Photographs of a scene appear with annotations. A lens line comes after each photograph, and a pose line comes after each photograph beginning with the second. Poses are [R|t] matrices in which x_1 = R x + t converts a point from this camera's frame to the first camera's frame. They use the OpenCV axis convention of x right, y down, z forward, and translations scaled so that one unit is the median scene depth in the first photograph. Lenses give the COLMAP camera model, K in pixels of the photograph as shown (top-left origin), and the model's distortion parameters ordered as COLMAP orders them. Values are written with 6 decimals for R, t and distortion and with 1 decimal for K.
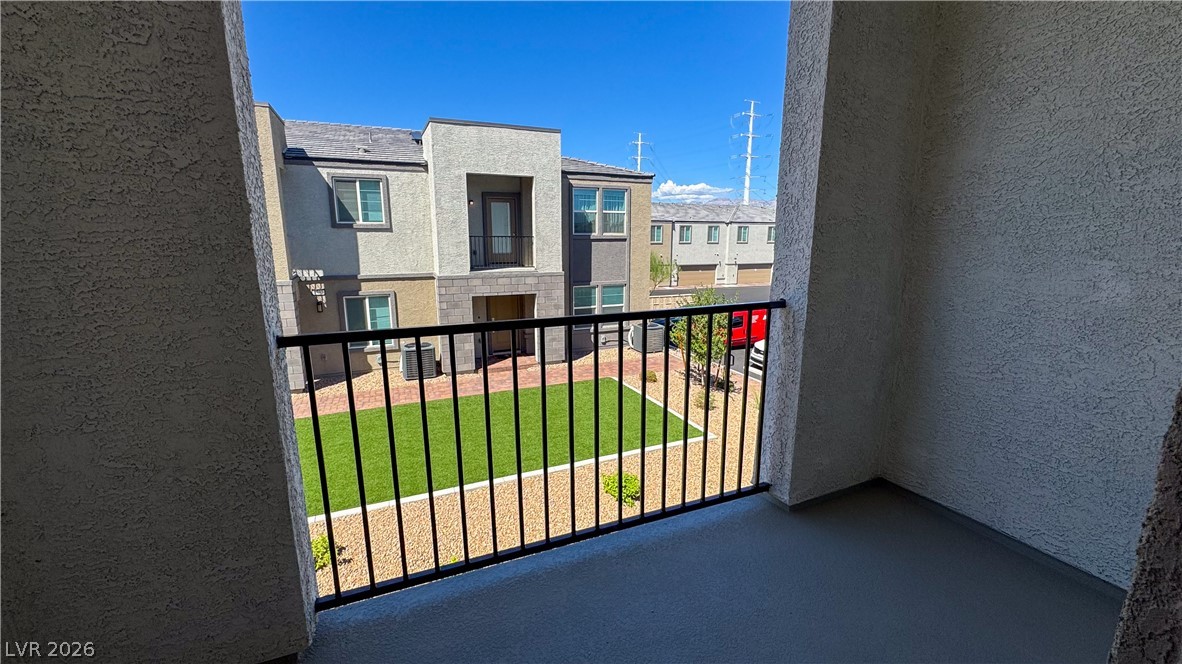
lens RADIAL K [[473.1, 0, 591.1], [0, 473.1, 328.6], [0, 0, 1]] dist [-0.002615, 0.000427]
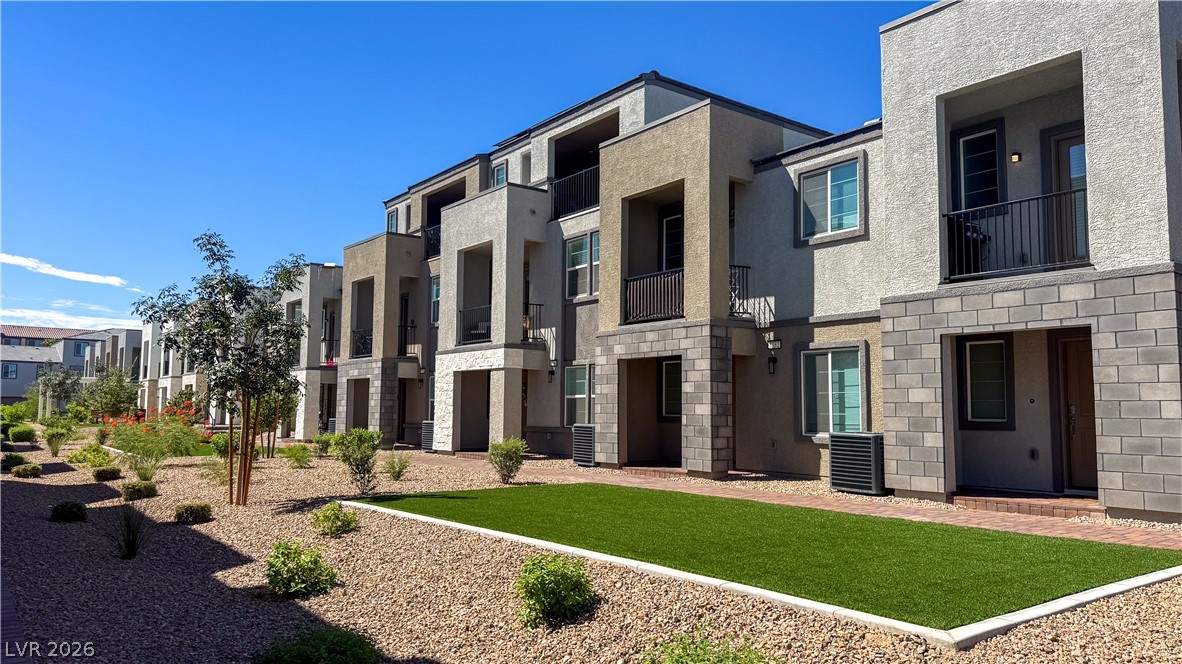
lens RADIAL K [[827.2, 0, 592.6], [0, 827.2, 337.9], [0, 0, 1]] dist [0.129975, -0.186763]
pose [[0.239948, -0.084020, -0.967143, 0.414534], [-0.188357, 0.973286, -0.131285, 0.096229], [0.952337, 0.213670, 0.217712, 0.401724]]
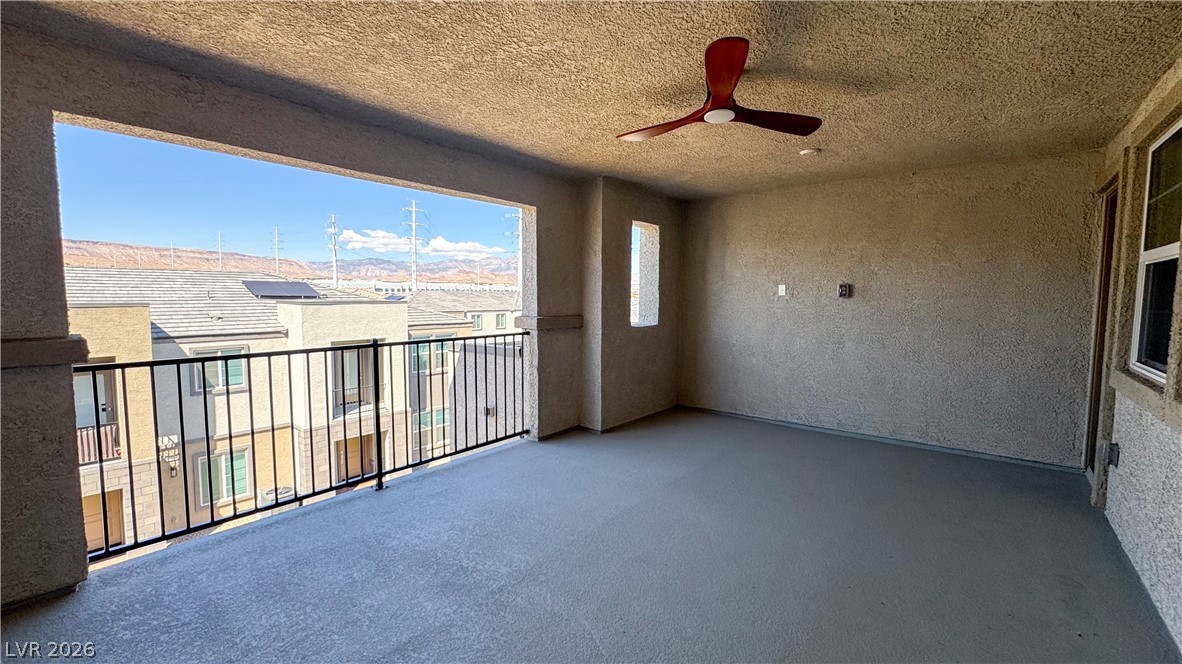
lens RADIAL K [[473.1, 0, 591.1], [0, 473.1, 328.6], [0, 0, 1]] dist [-0.002615, 0.000427]
pose [[0.894075, -0.022919, 0.447331, -0.168000], [0.074866, 0.992288, -0.098795, -0.154696], [-0.441617, 0.121820, 0.888895, -0.313532]]
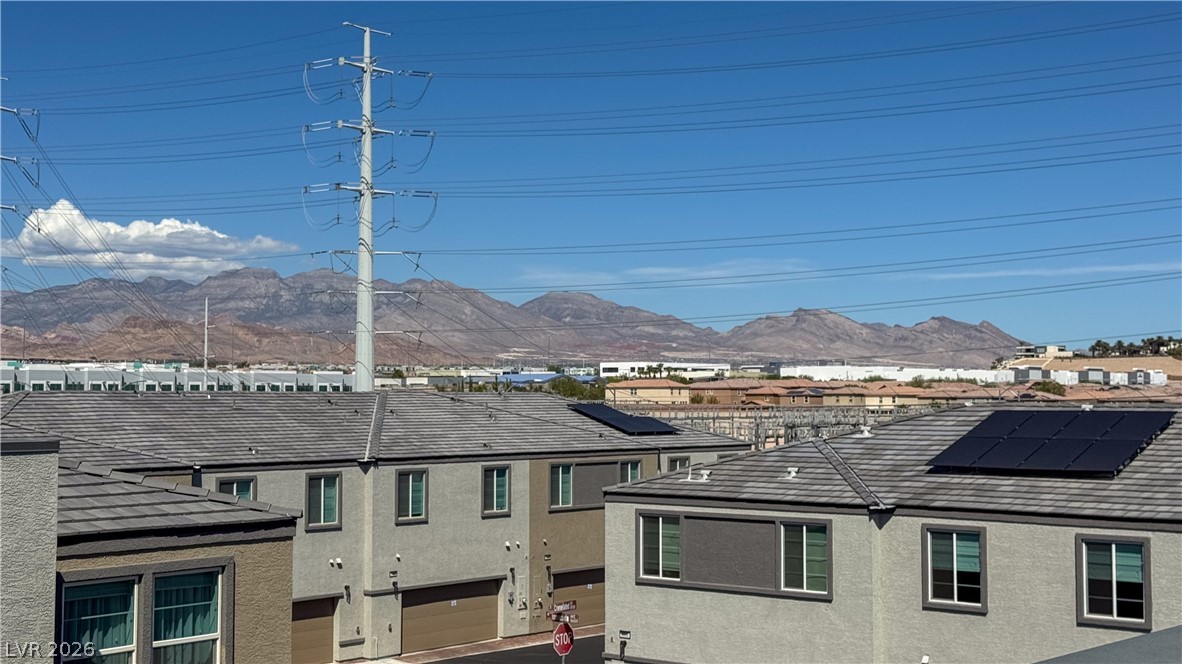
lens RADIAL K [[1652.6, 0, 586.1], [0, 1652.6, 336.2], [0, 0, 1]] dist [0.184616, -0.026132]
pose [[0.895995, 0.018204, 0.443690, -0.216400], [0.082352, 0.975016, -0.206307, -0.193839], [-0.436361, 0.221389, 0.872110, -0.146221]]
